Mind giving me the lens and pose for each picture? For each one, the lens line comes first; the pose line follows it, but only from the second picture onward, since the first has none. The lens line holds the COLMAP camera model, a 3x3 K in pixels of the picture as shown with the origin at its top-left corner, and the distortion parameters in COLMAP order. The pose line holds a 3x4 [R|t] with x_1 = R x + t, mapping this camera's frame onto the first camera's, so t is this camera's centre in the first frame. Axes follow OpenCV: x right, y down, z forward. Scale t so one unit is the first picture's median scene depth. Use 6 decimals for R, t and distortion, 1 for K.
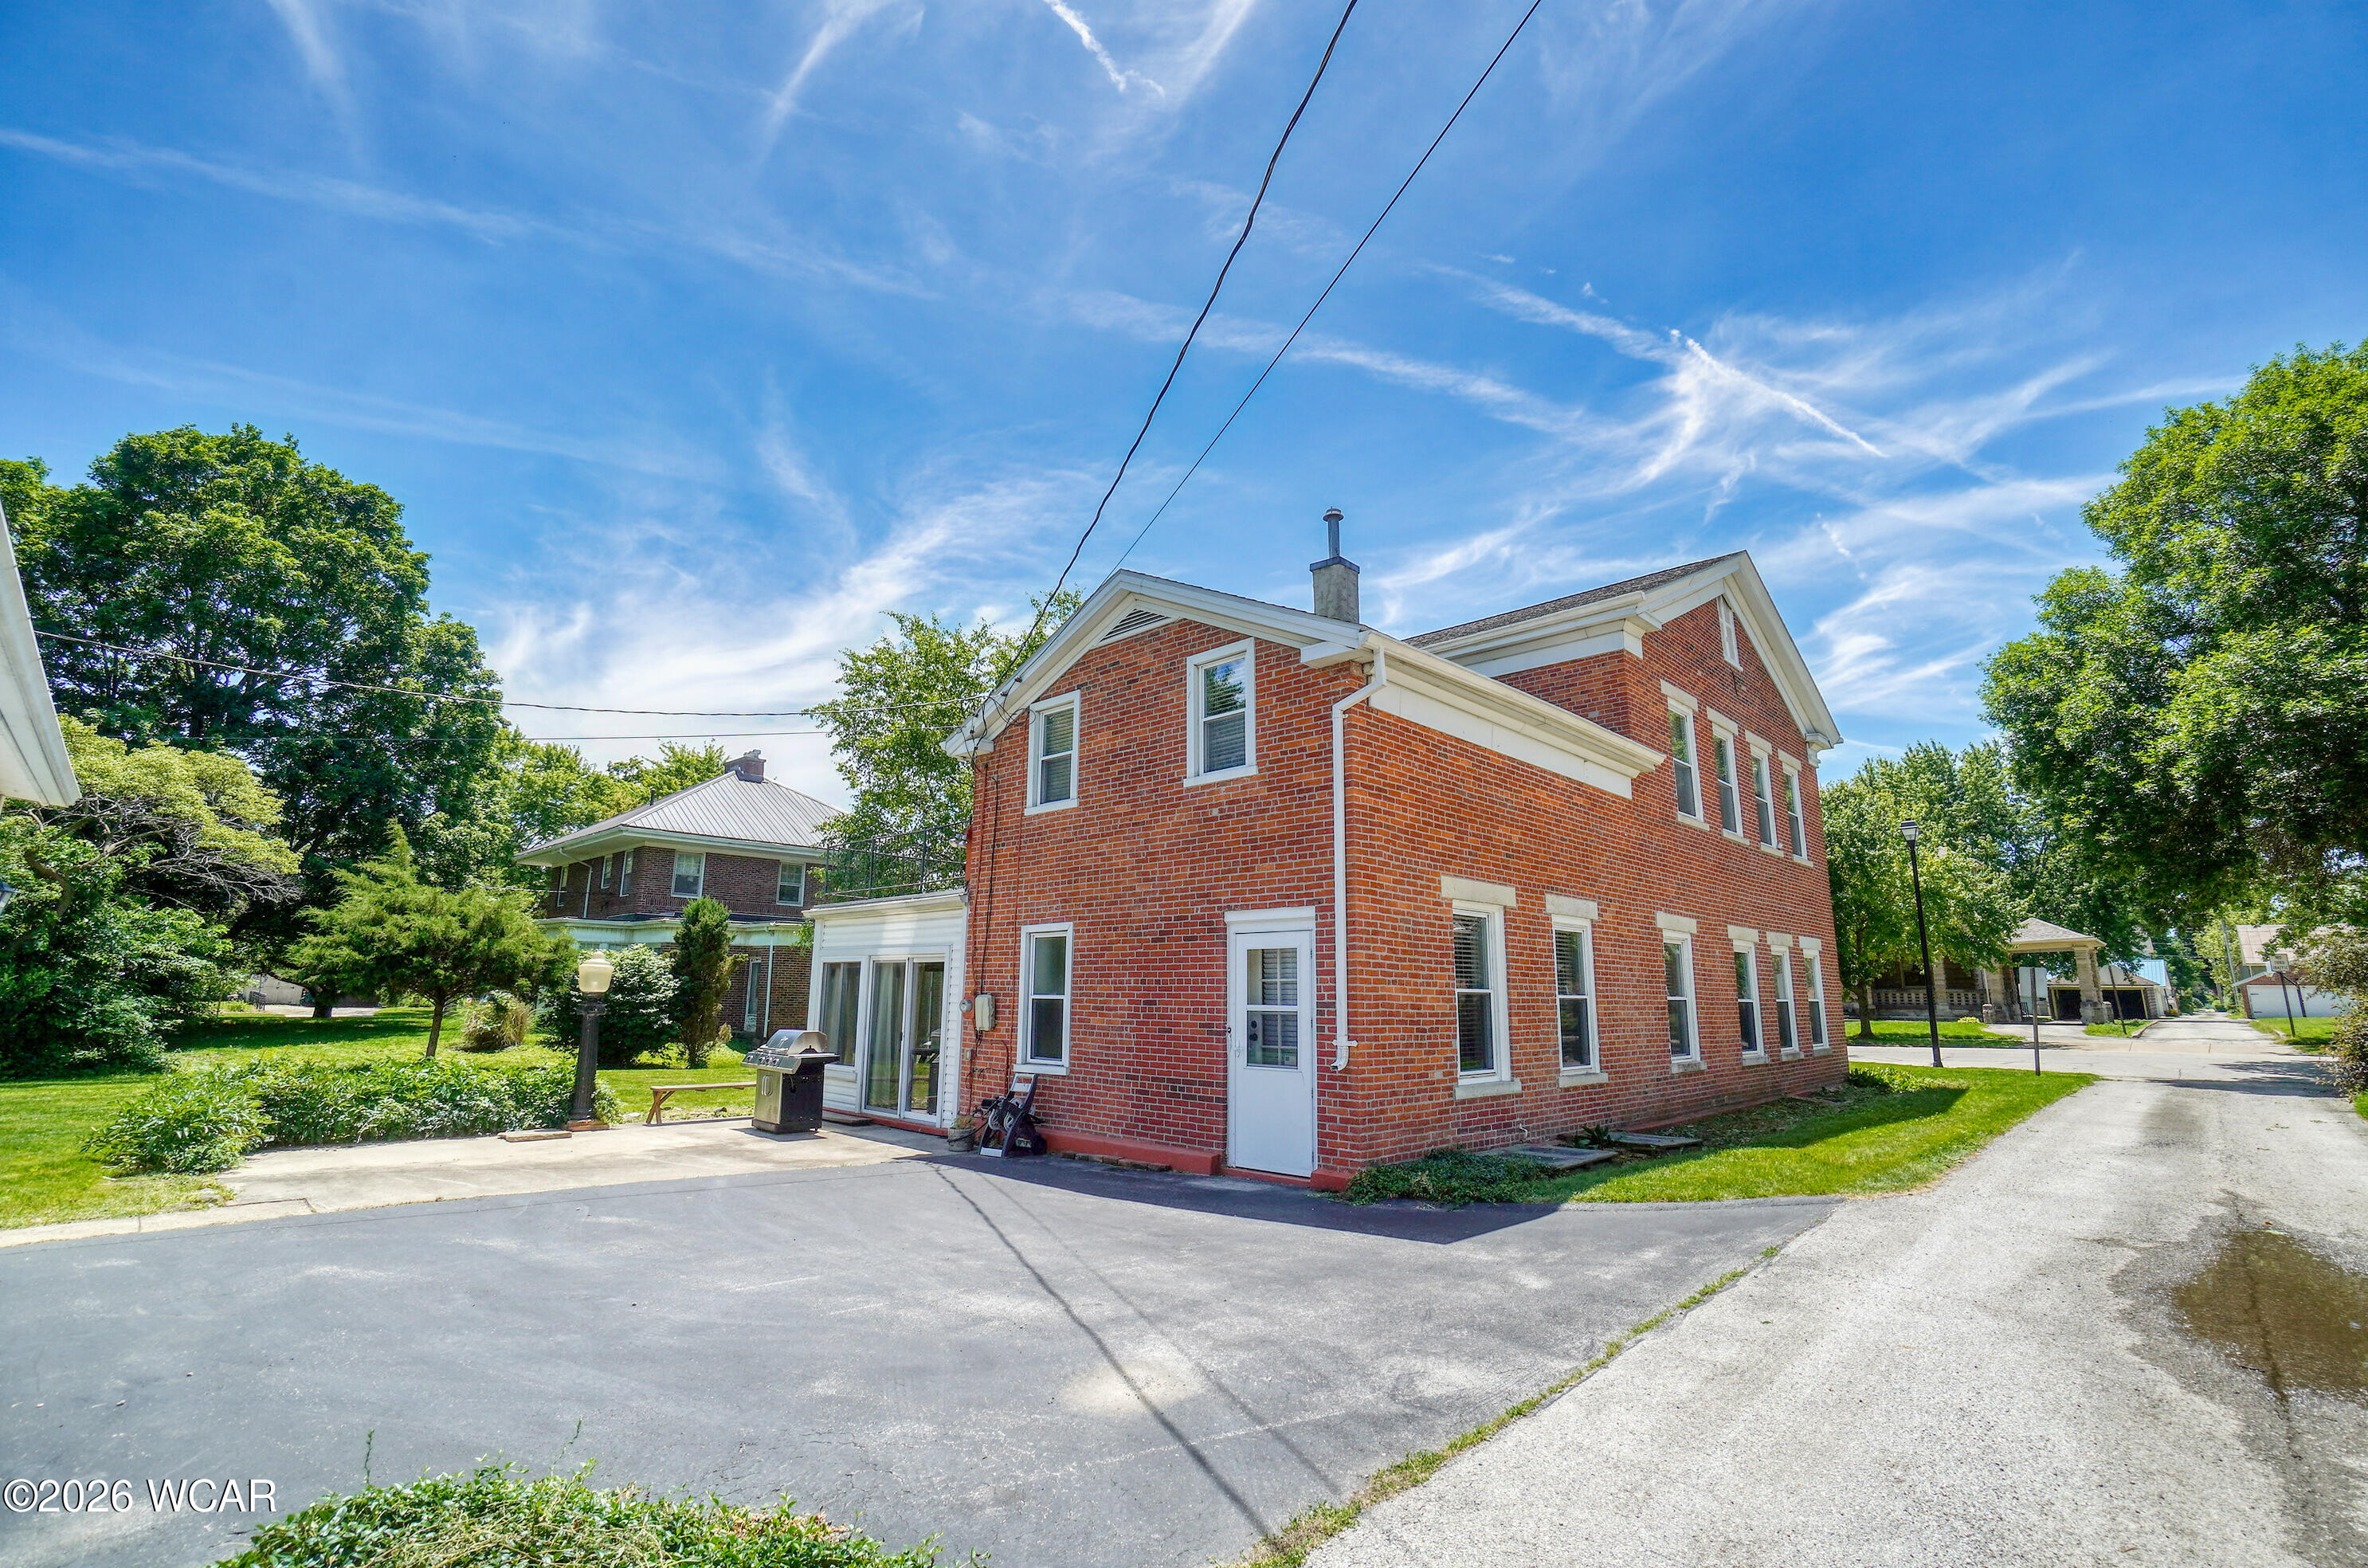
lens RADIAL K [[1051.7, 0, 1165.8], [0, 1051.7, 769.2], [0, 0, 1]] dist [-0.067606, 0.024225]
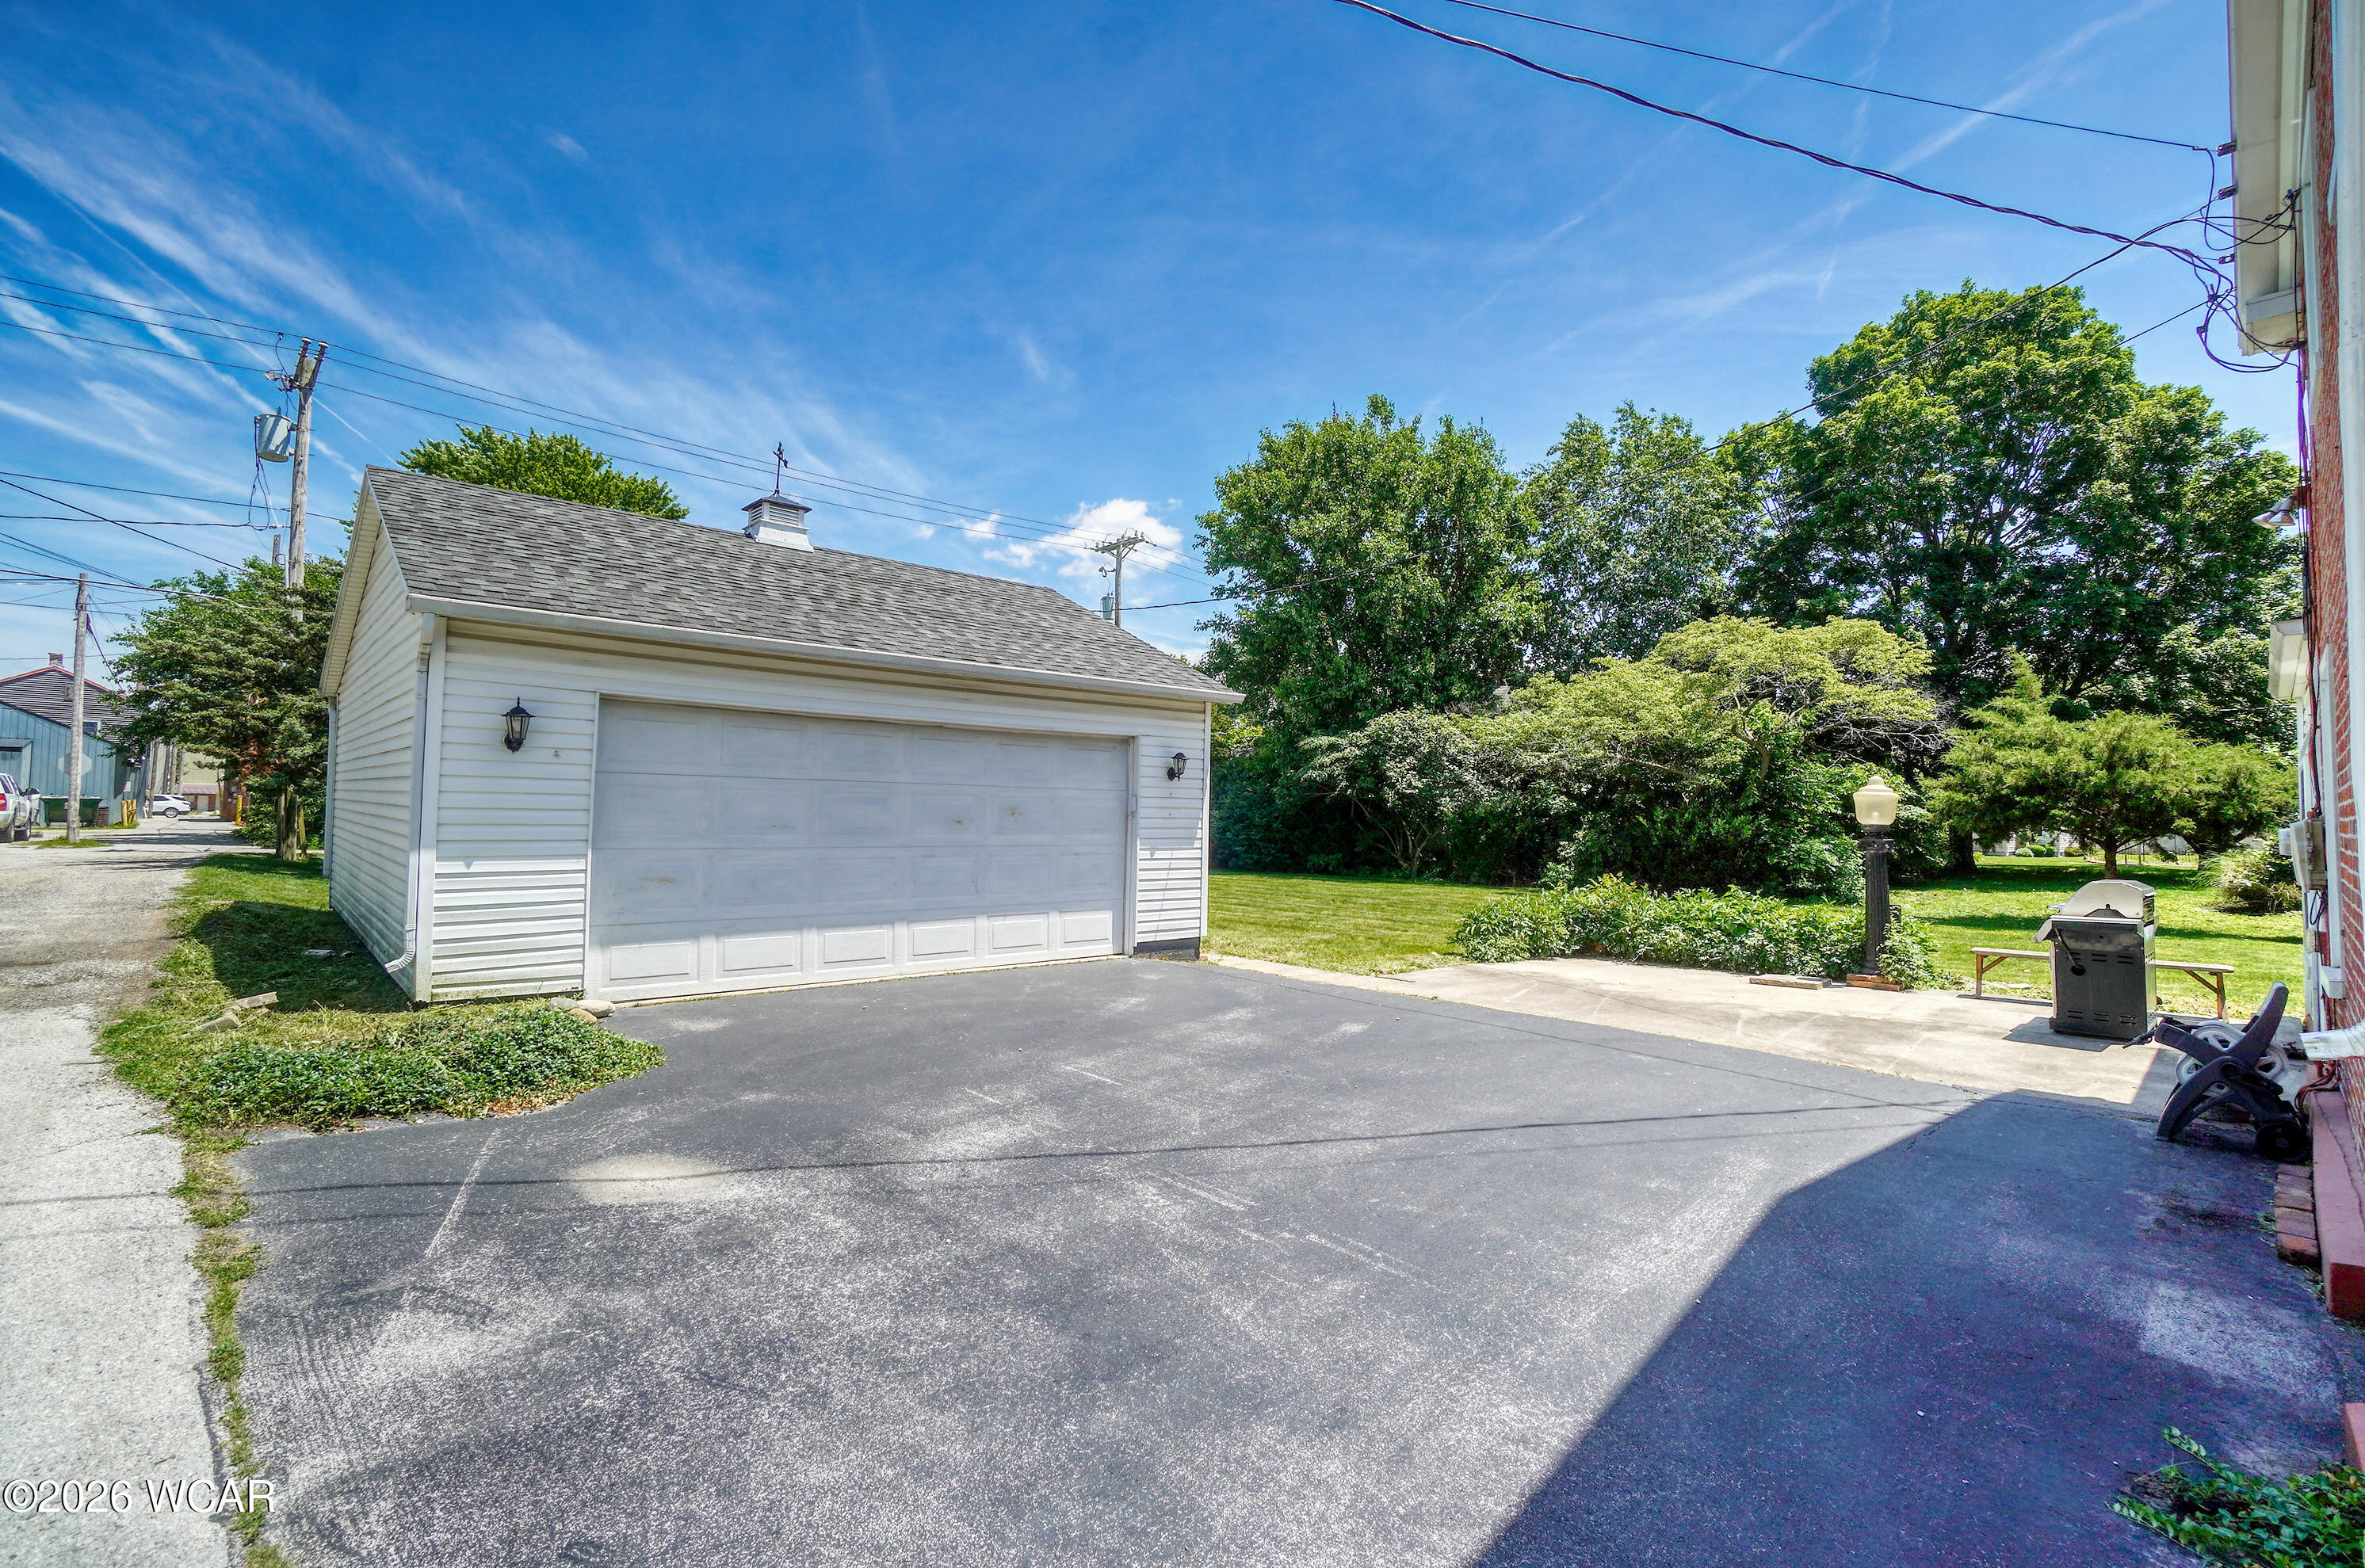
lens RADIAL K [[1050.3, 0, 1164.3], [0, 1050.3, 769.2], [0, 0, 1]] dist [-0.067606, 0.024225]
pose [[-0.021937, -0.054921, -0.998250, 0.754284], [0.193639, 0.979349, -0.058136, 0.301911], [0.980827, -0.194576, -0.010850, 1.257403]]
